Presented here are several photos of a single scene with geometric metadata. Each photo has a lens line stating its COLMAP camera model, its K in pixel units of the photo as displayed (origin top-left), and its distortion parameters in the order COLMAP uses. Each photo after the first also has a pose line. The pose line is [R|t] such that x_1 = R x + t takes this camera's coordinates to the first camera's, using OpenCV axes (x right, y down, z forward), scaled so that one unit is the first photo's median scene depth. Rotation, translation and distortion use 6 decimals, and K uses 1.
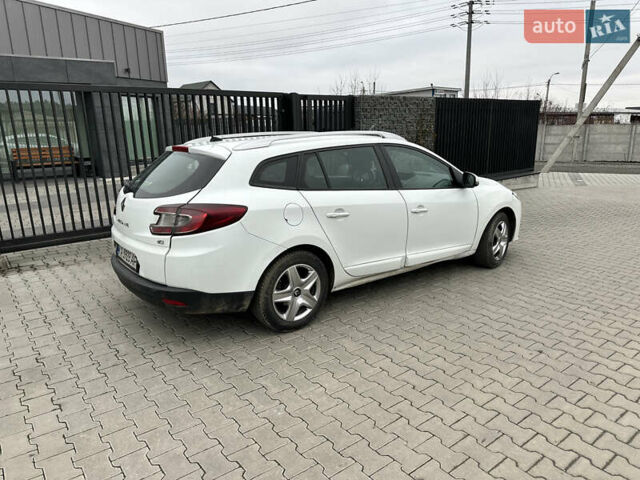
lens RADIAL K [[439.5, 0, 320.0], [0, 439.5, 240.0], [0, 0, 1]] dist [0.151849, -0.213165]
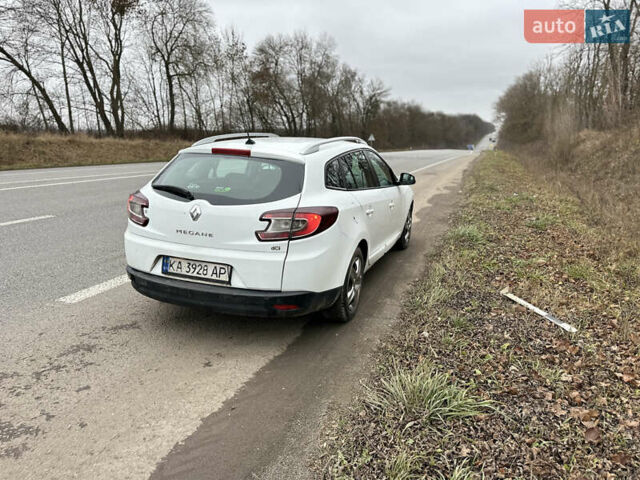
lens RADIAL K [[453.6, 0, 330.3], [0, 453.6, 239.2], [0, 0, 1]] dist [0.074116, -0.096621]
pose [[0.832831, -0.087819, 0.546516, -0.733976], [0.084768, 0.995923, 0.030857, -0.032716], [-0.546997, 0.020628, 0.836880, 0.082803]]
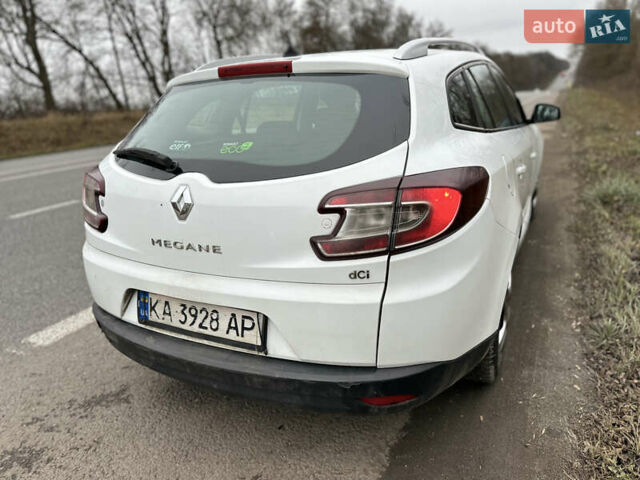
lens RADIAL K [[456.5, 0, 323.3], [0, 456.5, 242.4], [0, 0, 1]] dist [0.032647, -0.037865]
pose [[0.897084, -0.177912, 0.404460, -0.509668], [0.149029, 0.983548, 0.102095, -0.068565], [-0.415970, -0.031312, 0.908839, 0.565193]]
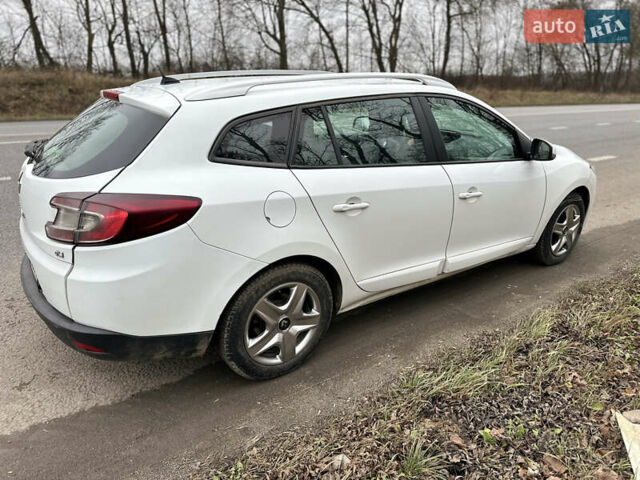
lens RADIAL K [[453.6, 0, 330.3], [0, 453.6, 239.2], [0, 0, 1]] dist [0.074116, -0.096621]
pose [[0.999248, 0.037294, -0.010645, 0.020220], [-0.035702, 0.991748, 0.123128, -0.097208], [0.015149, -0.122655, 0.992334, 0.346804]]
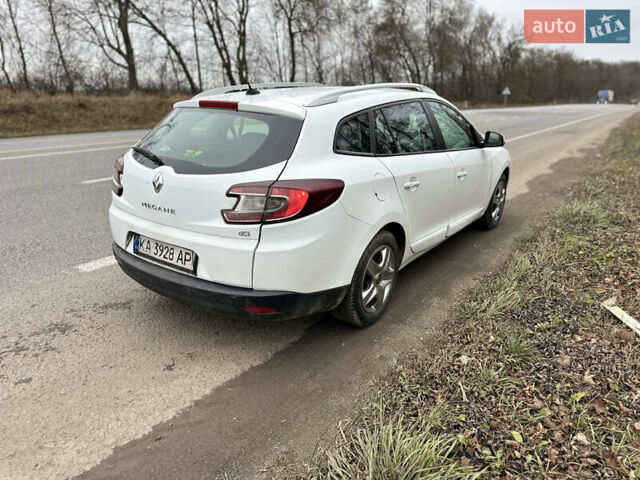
lens RADIAL K [[456.5, 0, 323.3], [0, 456.5, 242.4], [0, 0, 1]] dist [0.032647, -0.037865]
pose [[0.954532, -0.077107, 0.287963, -0.411898], [0.048810, 0.993359, 0.104193, -0.048961], [-0.294084, -0.085400, 0.951957, 0.210134]]
